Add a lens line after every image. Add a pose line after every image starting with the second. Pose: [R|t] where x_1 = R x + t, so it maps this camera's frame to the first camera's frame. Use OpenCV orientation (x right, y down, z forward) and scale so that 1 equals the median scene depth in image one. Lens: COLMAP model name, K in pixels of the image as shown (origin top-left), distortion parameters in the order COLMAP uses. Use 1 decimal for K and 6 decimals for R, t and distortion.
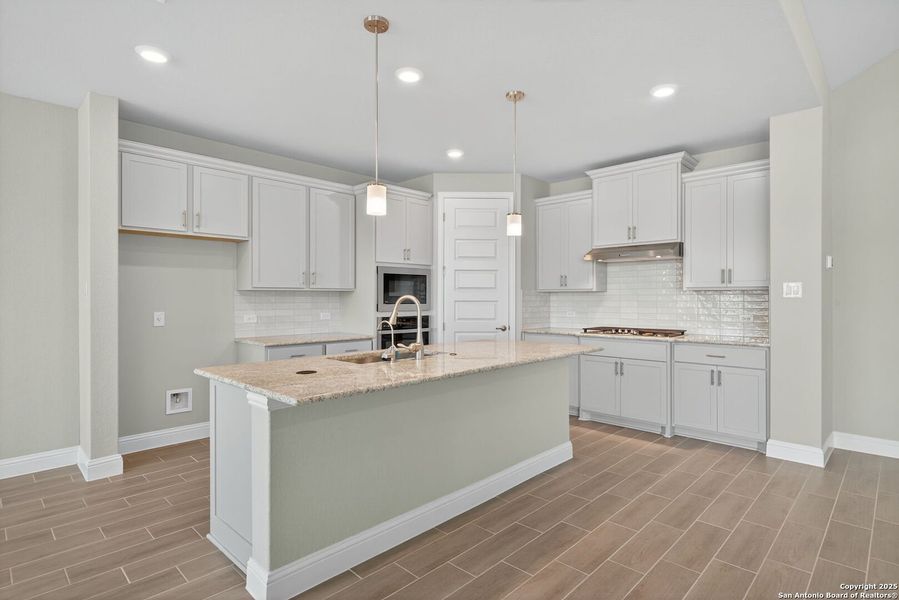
lens RADIAL K [[466.3, 0, 450.4], [0, 466.3, 295.9], [0, 0, 1]] dist [-0.003914, -0.001120]
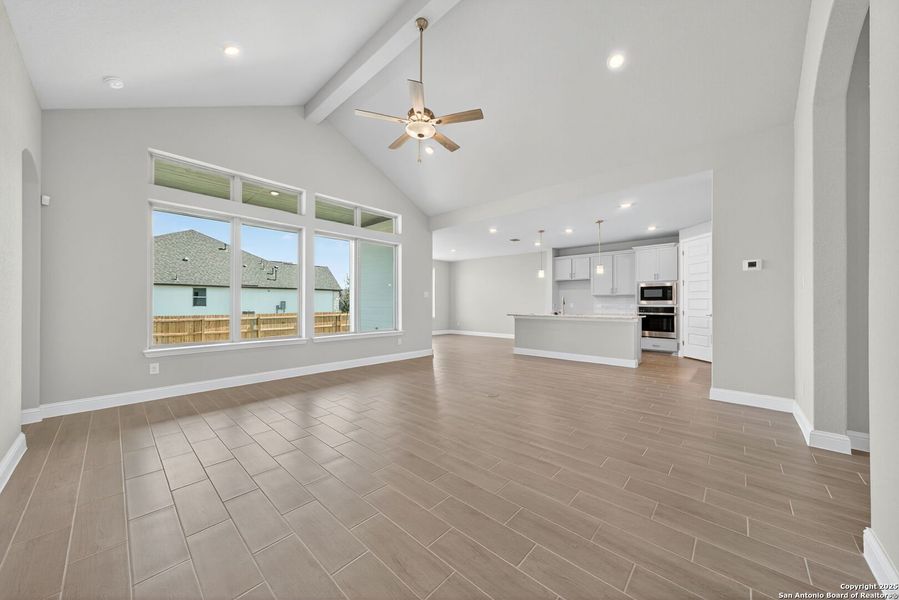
lens RADIAL K [[311.3, 0, 458.8], [0, 311.3, 304.3], [0, 0, 1]] dist [0.001518, 0.000025]
pose [[0.038389, 0.003041, -0.999258, 1.395056], [0.006593, 0.999973, 0.003296, 0.025394], [0.999241, -0.006714, 0.038368, 0.095264]]
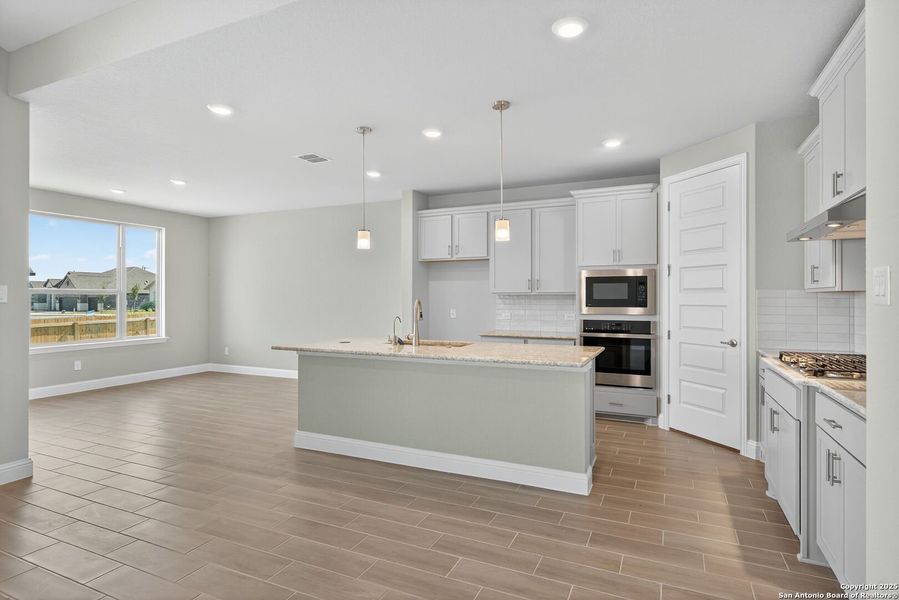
lens RADIAL K [[476.1, 0, 452.2], [0, 476.1, 302.1], [0, 0, 1]] dist [0.001181, 0.000400]
pose [[0.328123, 0.008122, -0.944600, 0.809812], [0.004029, 0.999942, 0.009998, -0.005521], [0.944626, -0.007086, 0.328071, 0.410017]]
